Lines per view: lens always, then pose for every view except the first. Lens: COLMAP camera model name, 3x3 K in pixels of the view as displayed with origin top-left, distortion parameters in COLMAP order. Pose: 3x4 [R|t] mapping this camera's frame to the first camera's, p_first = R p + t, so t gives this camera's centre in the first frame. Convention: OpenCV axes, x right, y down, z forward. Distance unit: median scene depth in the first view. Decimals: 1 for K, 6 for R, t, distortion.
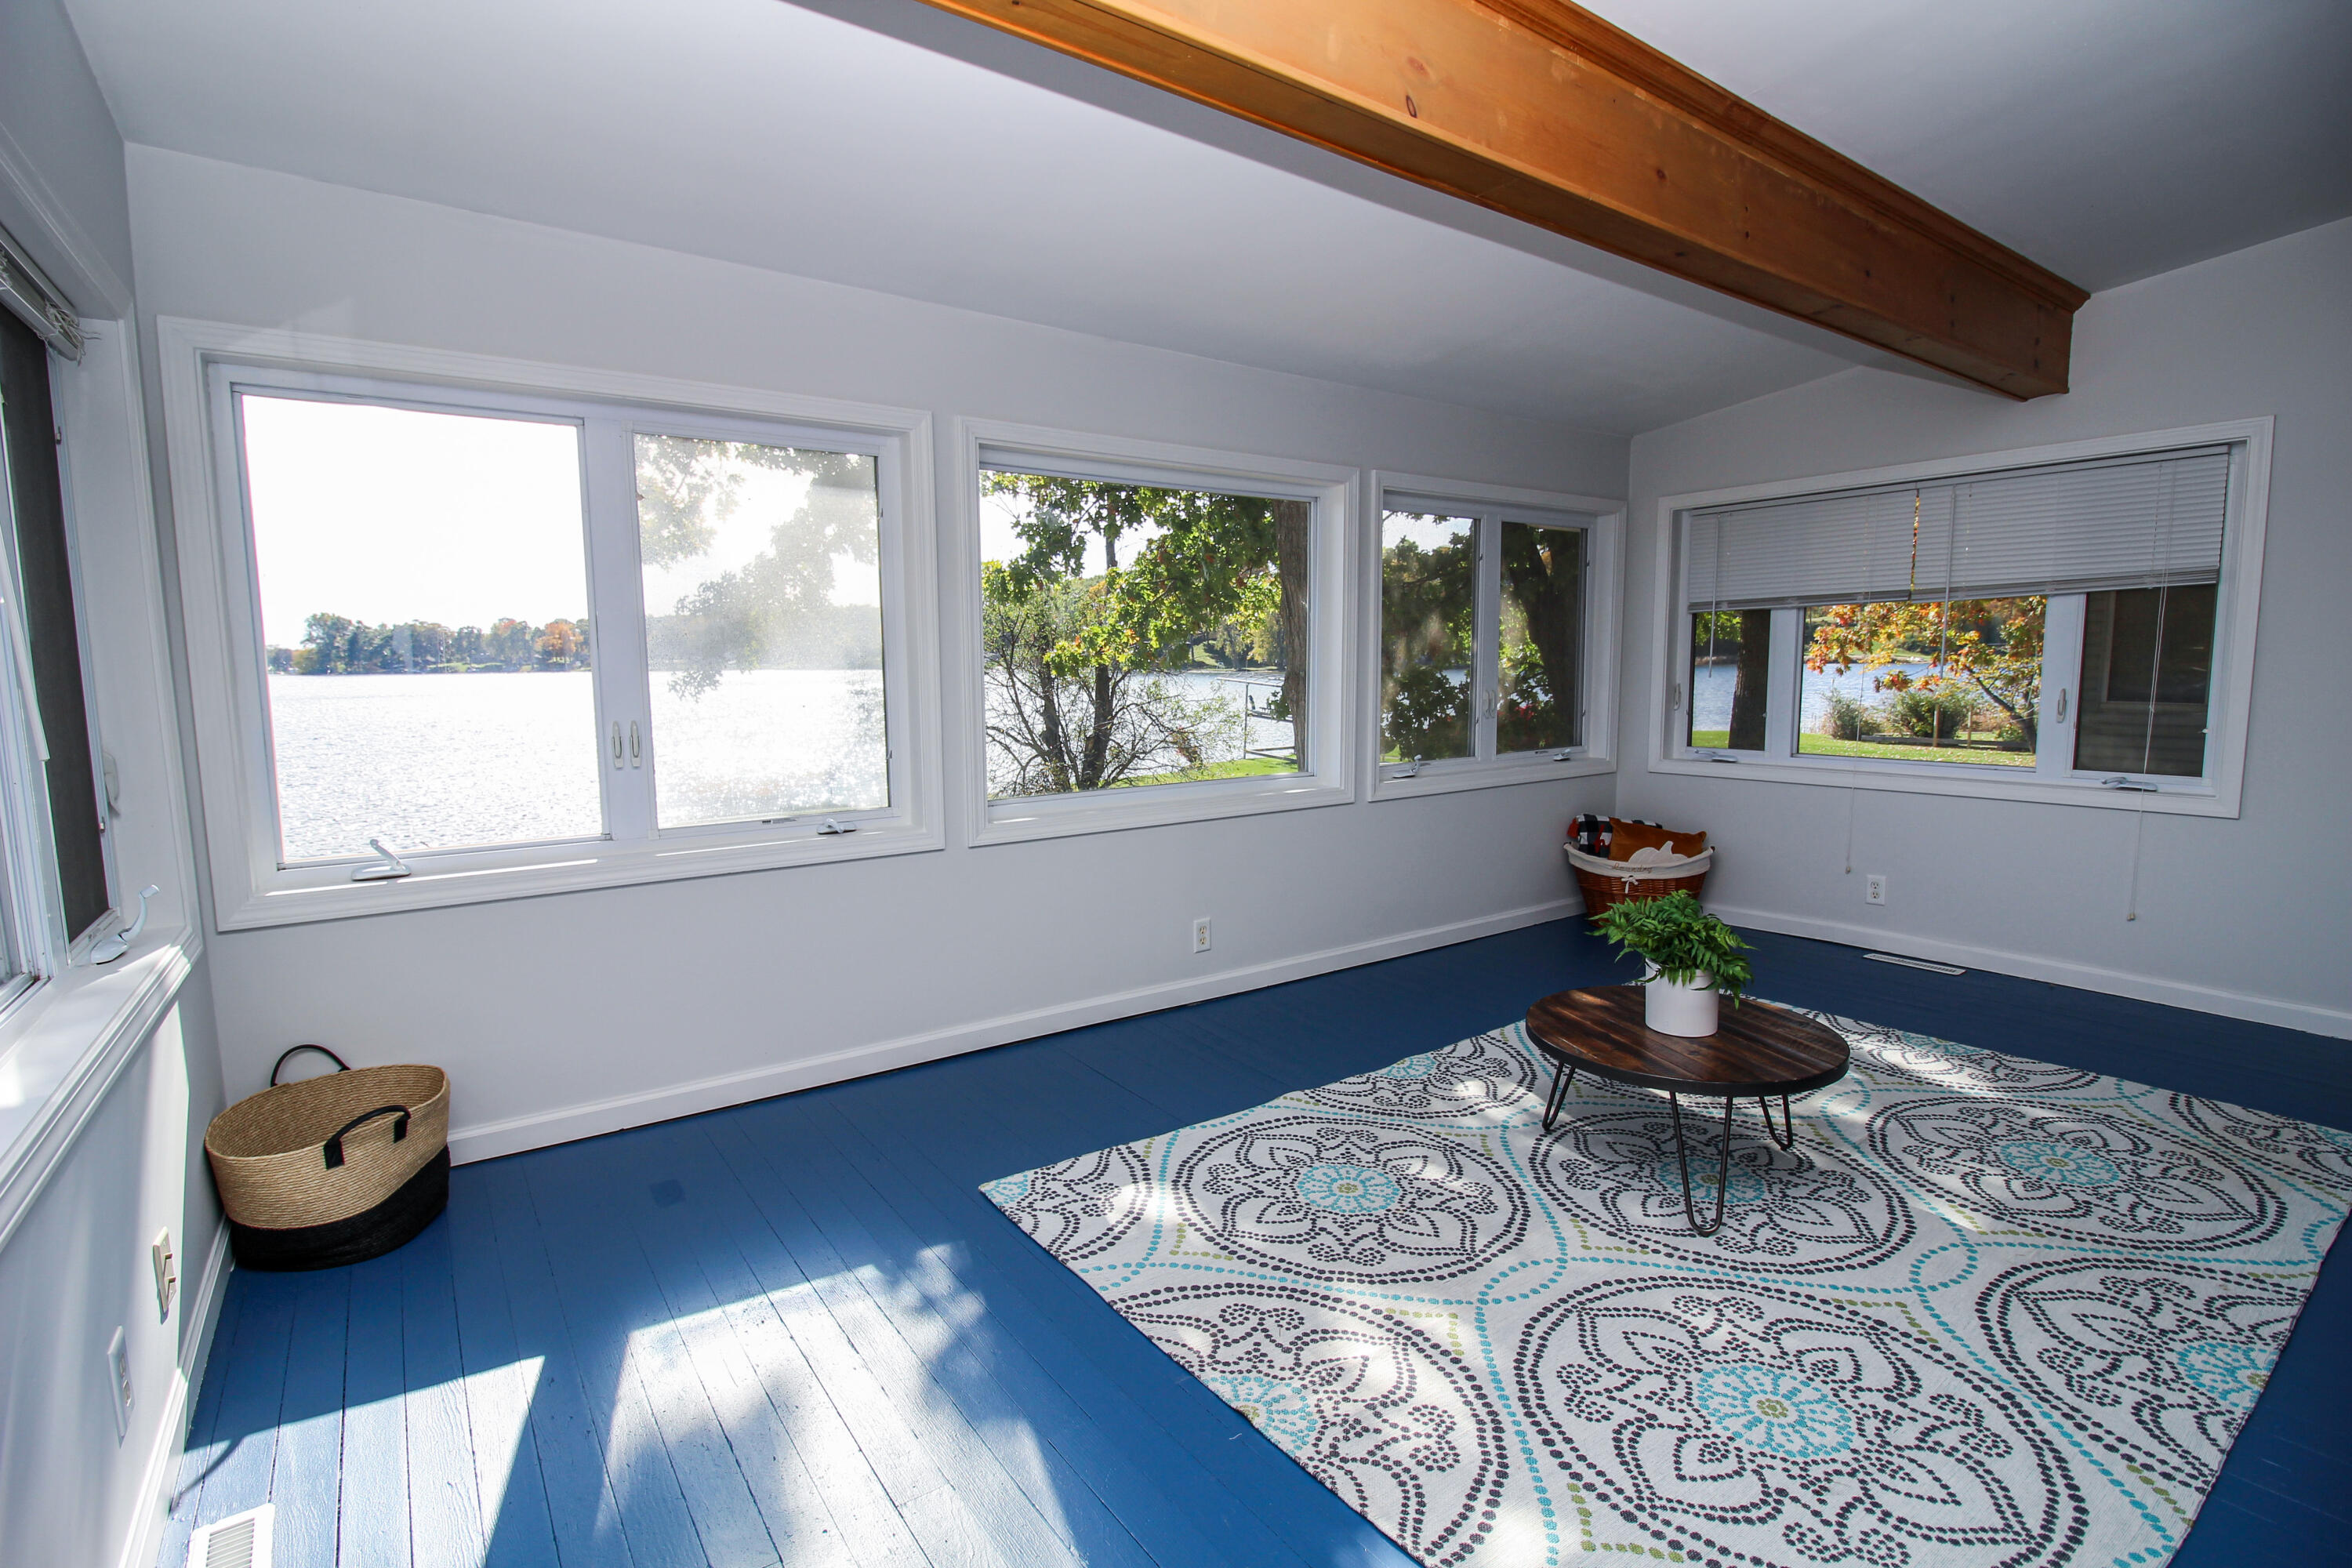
lens RADIAL K [[1090.3, 0, 1170.7], [0, 1090.3, 784.8], [0, 0, 1]] dist [-0.005537, -0.010070]
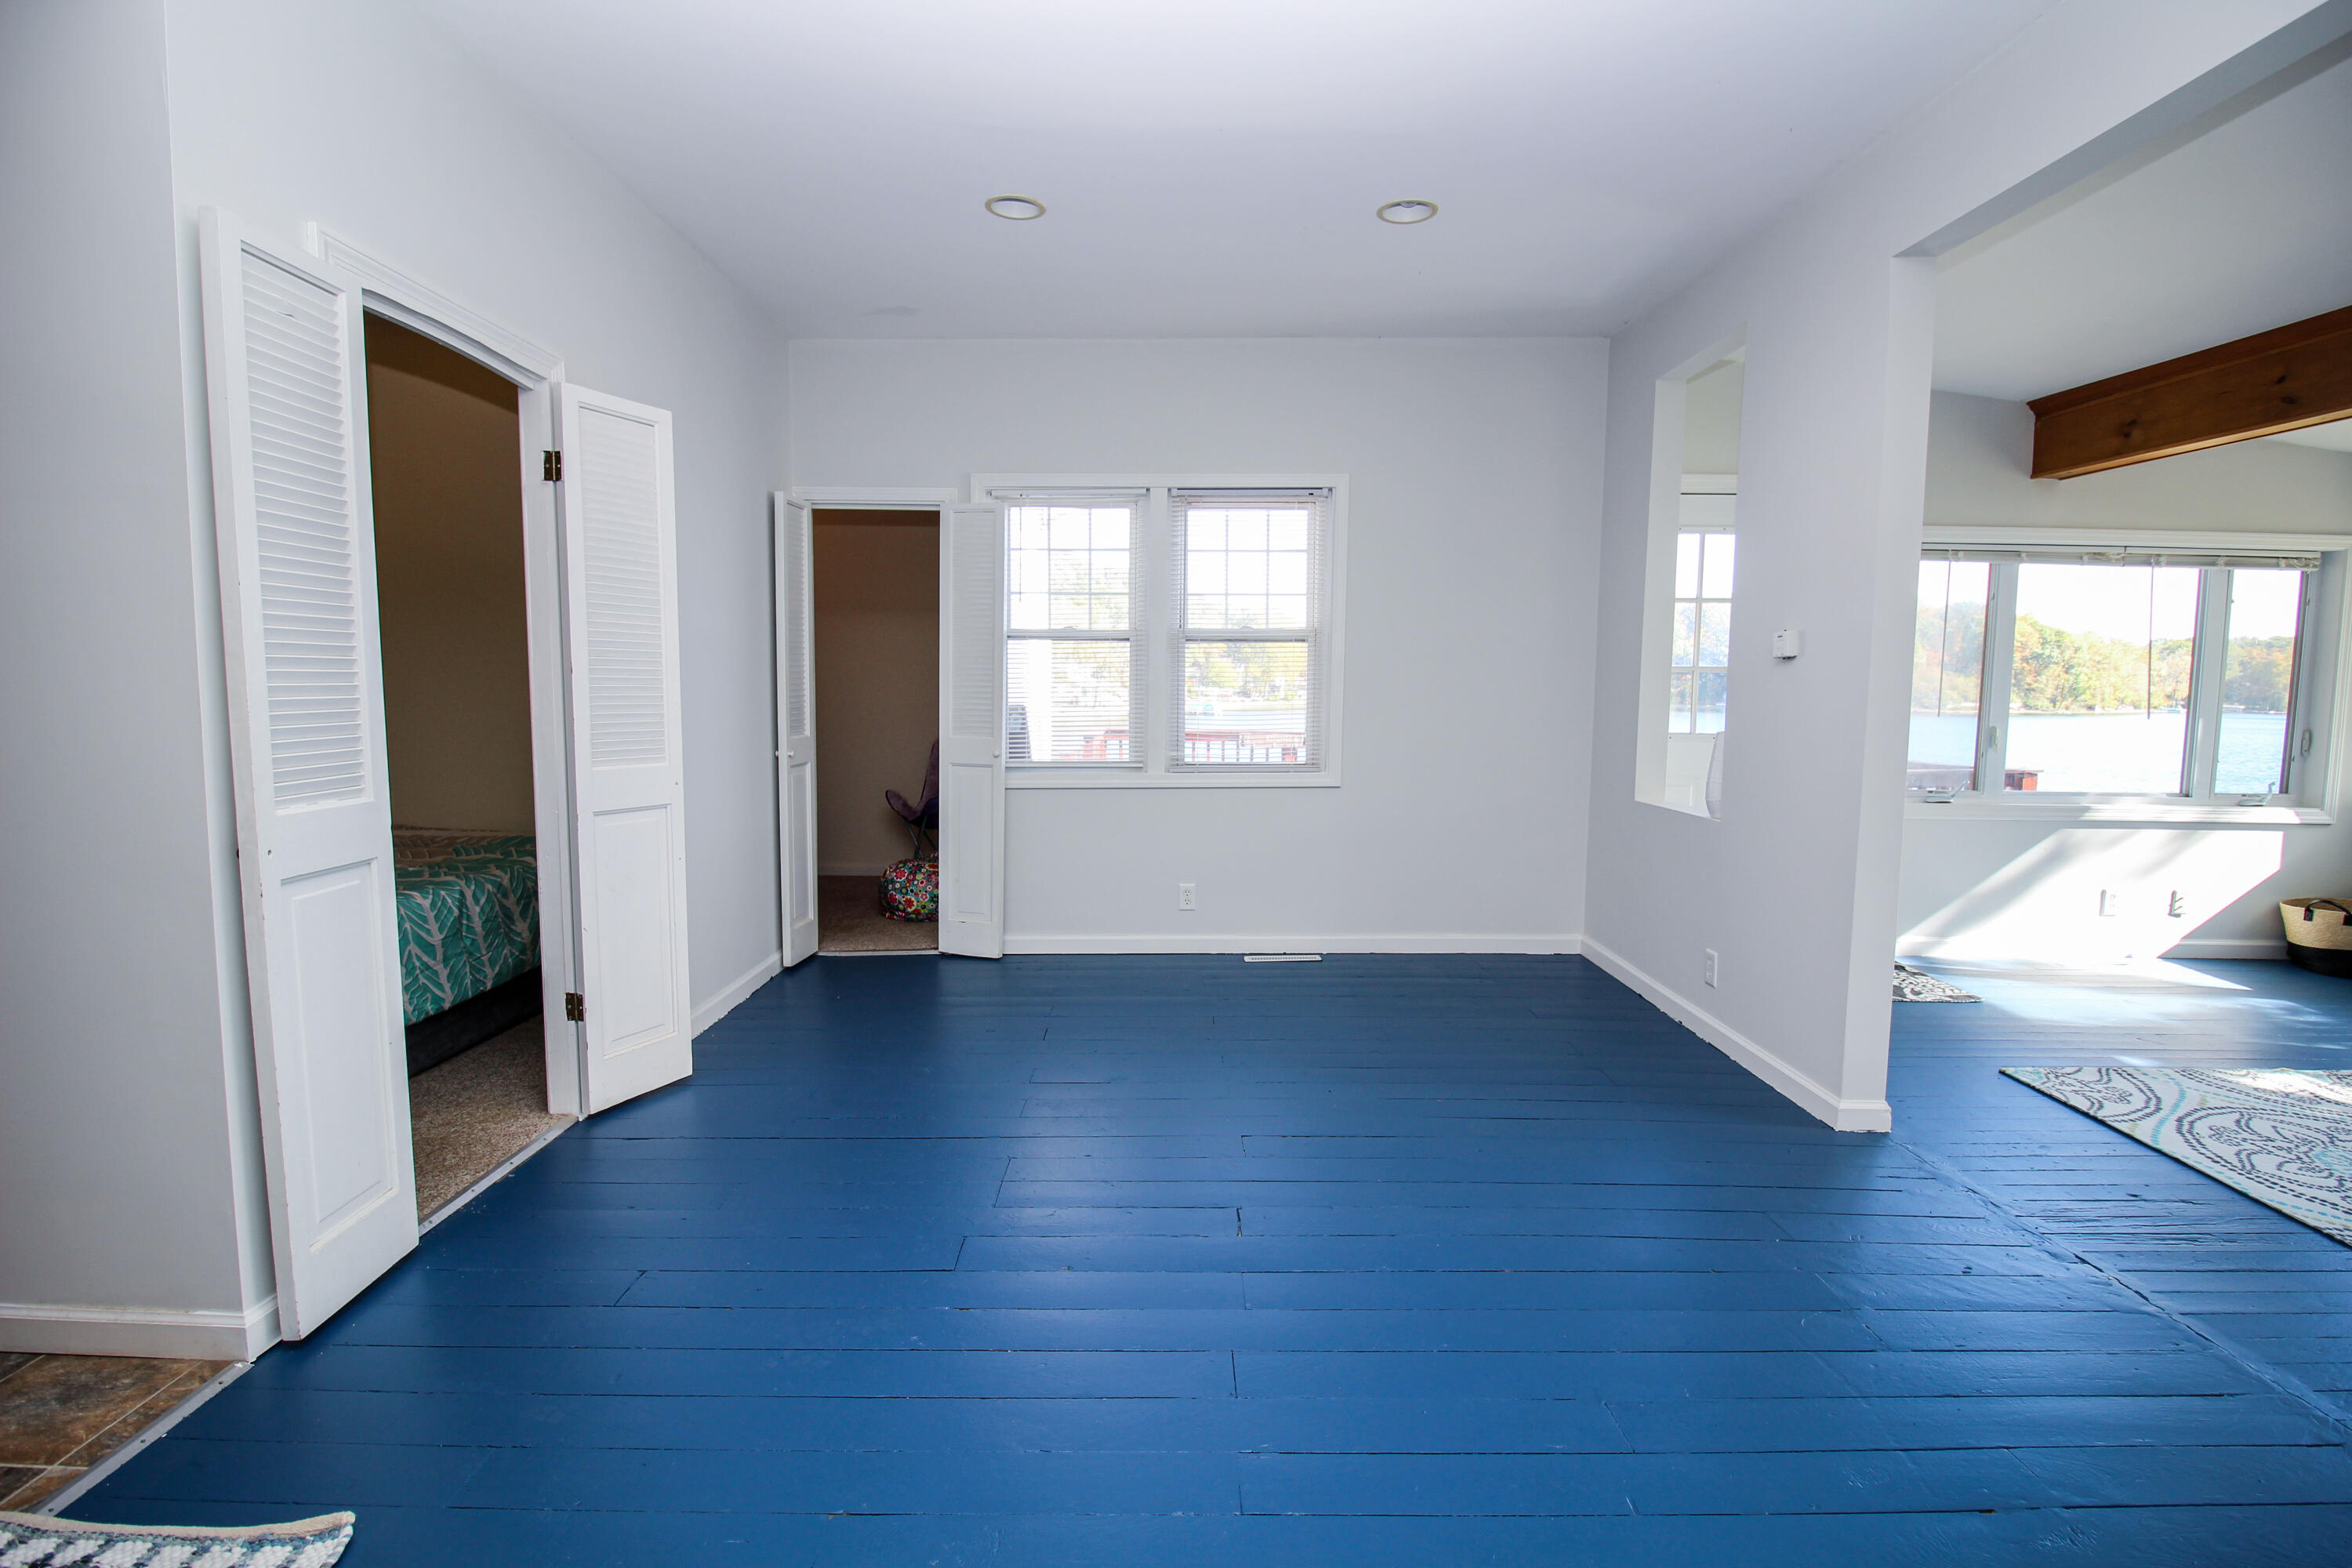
lens RADIAL K [[1090.3, 0, 1174.4], [0, 1090.3, 784.9], [0, 0, 1]] dist [-0.005537, -0.010070]
pose [[-0.573414, 0.079473, -0.815402, 1.944419], [-0.101394, 0.980748, 0.166891, -0.040546], [0.812967, 0.178375, -0.554317, 0.231962]]
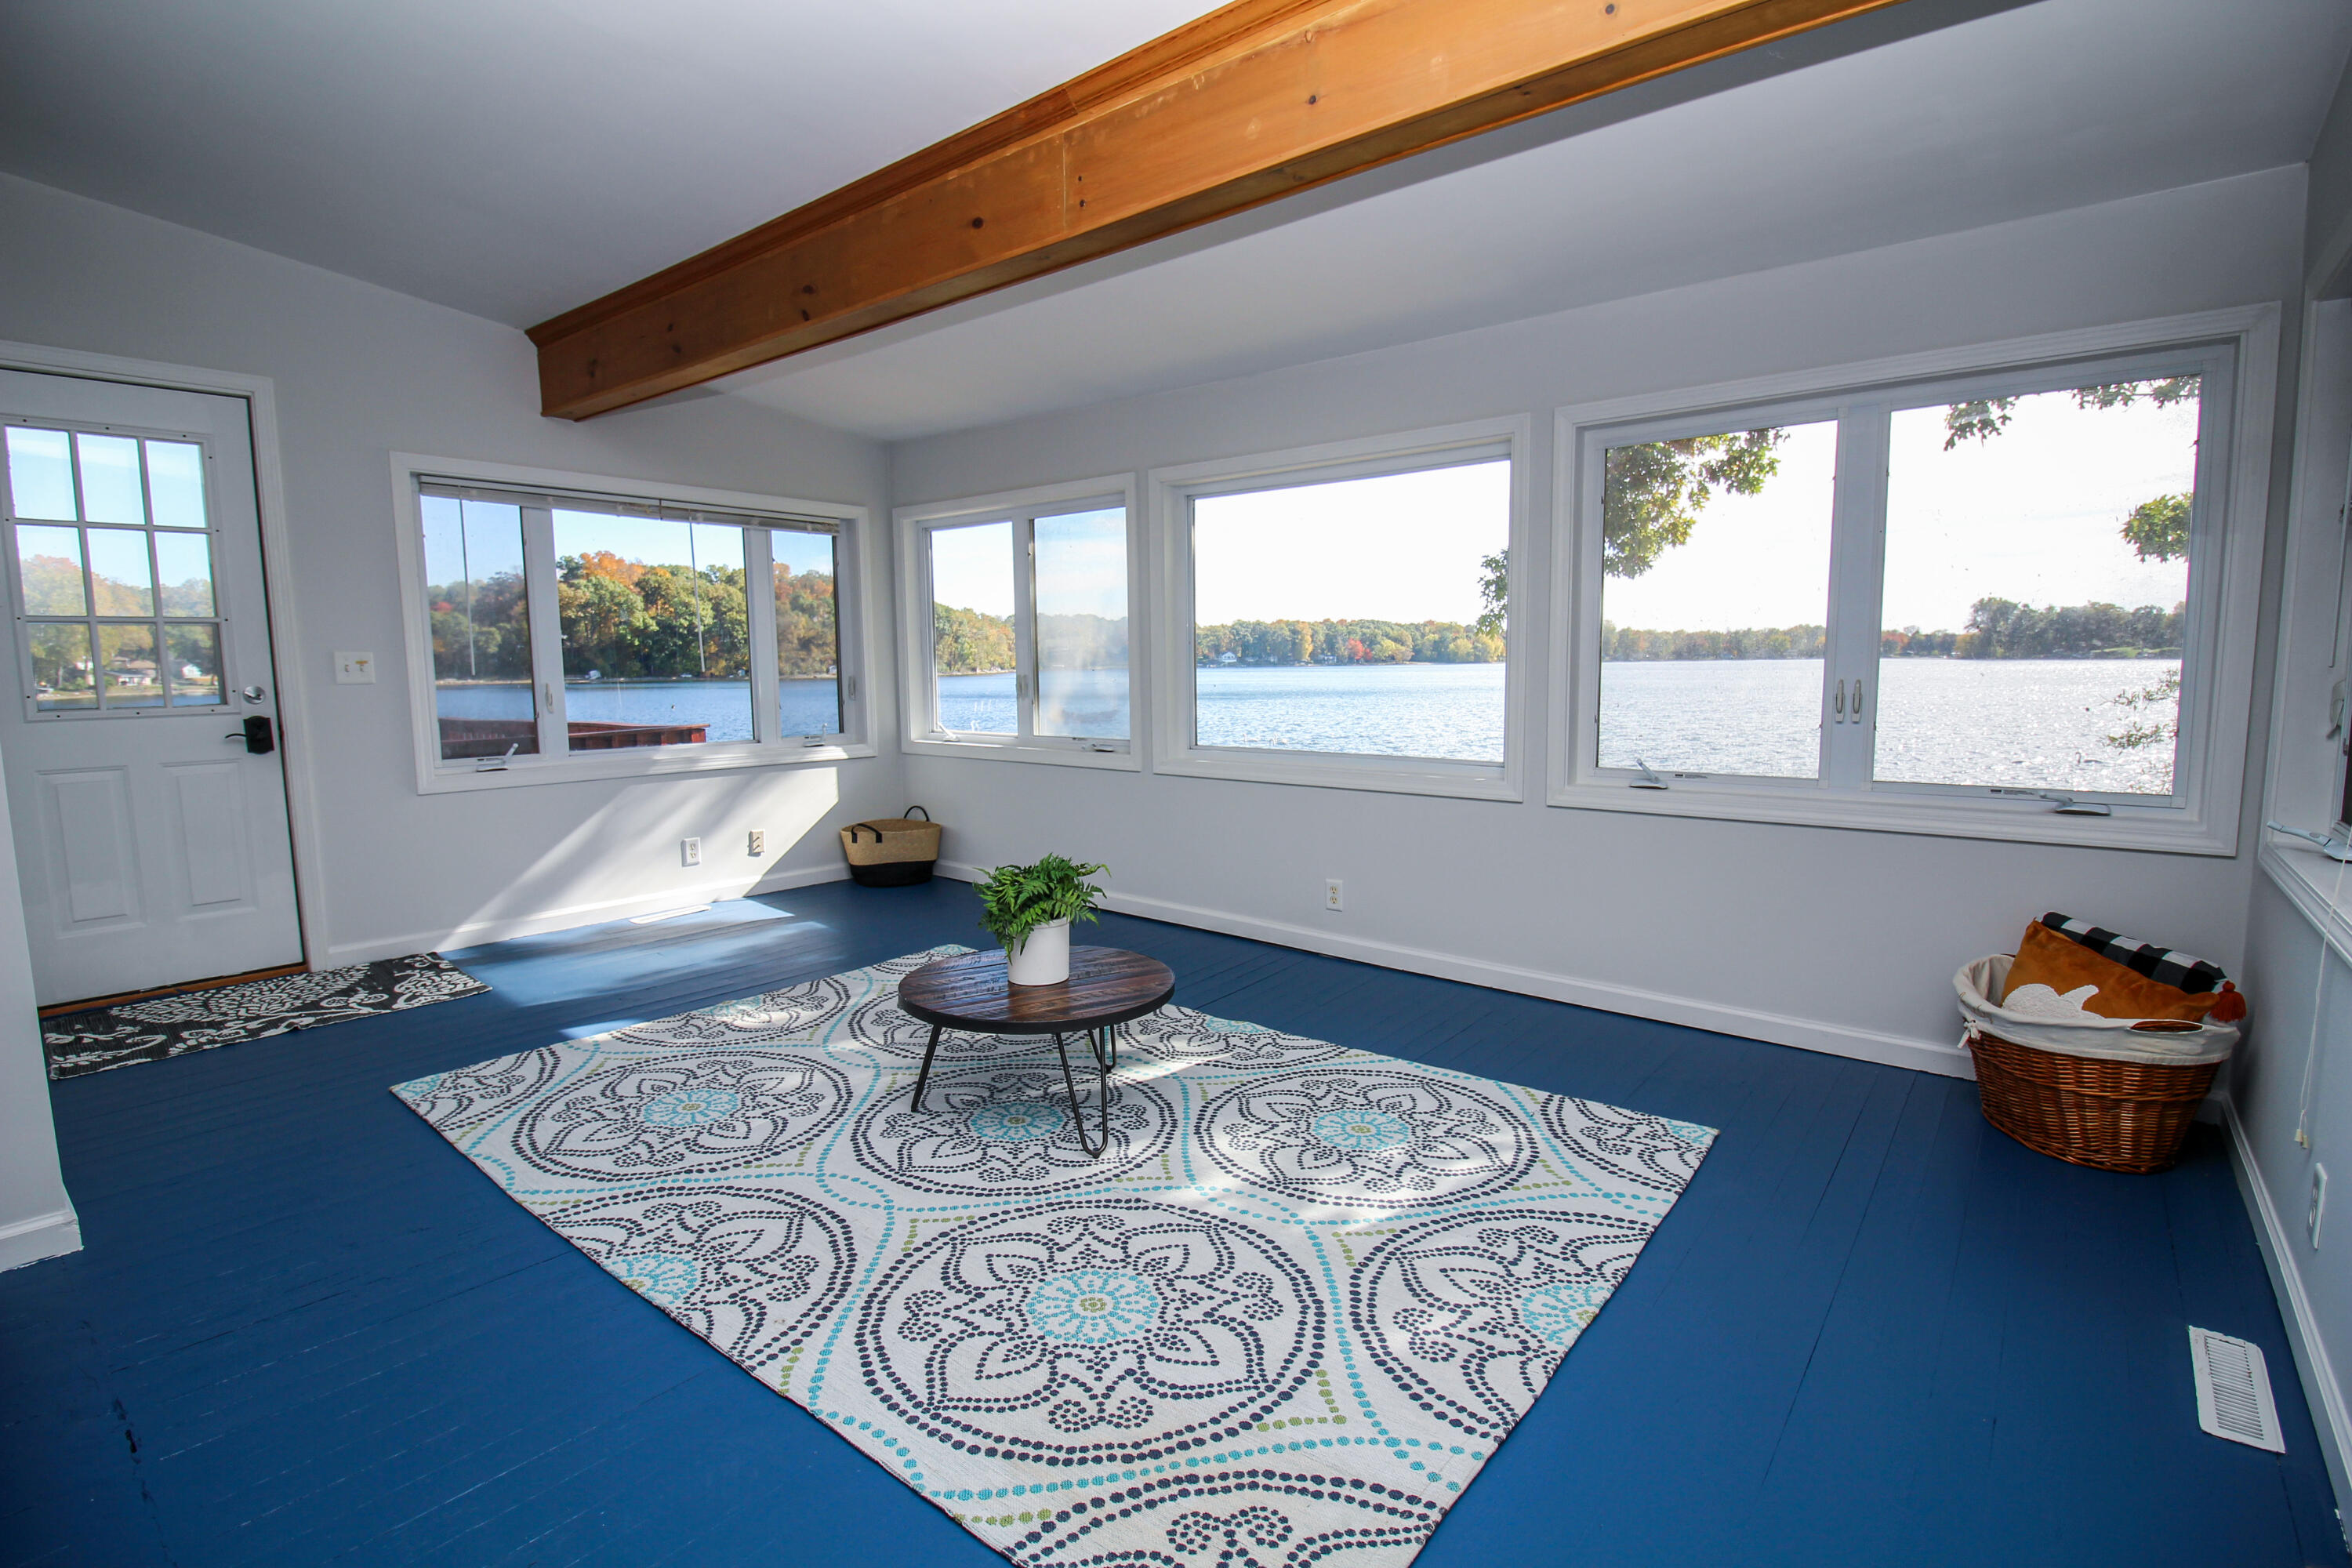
lens RADIAL K [[1090.3, 0, 1173.4], [0, 1090.3, 783.7], [0, 0, 1]] dist [-0.005537, -0.010070]
pose [[0.267148, 0.118749, -0.956311, 1.547913], [-0.106323, 0.989952, 0.093224, -0.083151], [0.957772, 0.076773, 0.277089, 0.837051]]
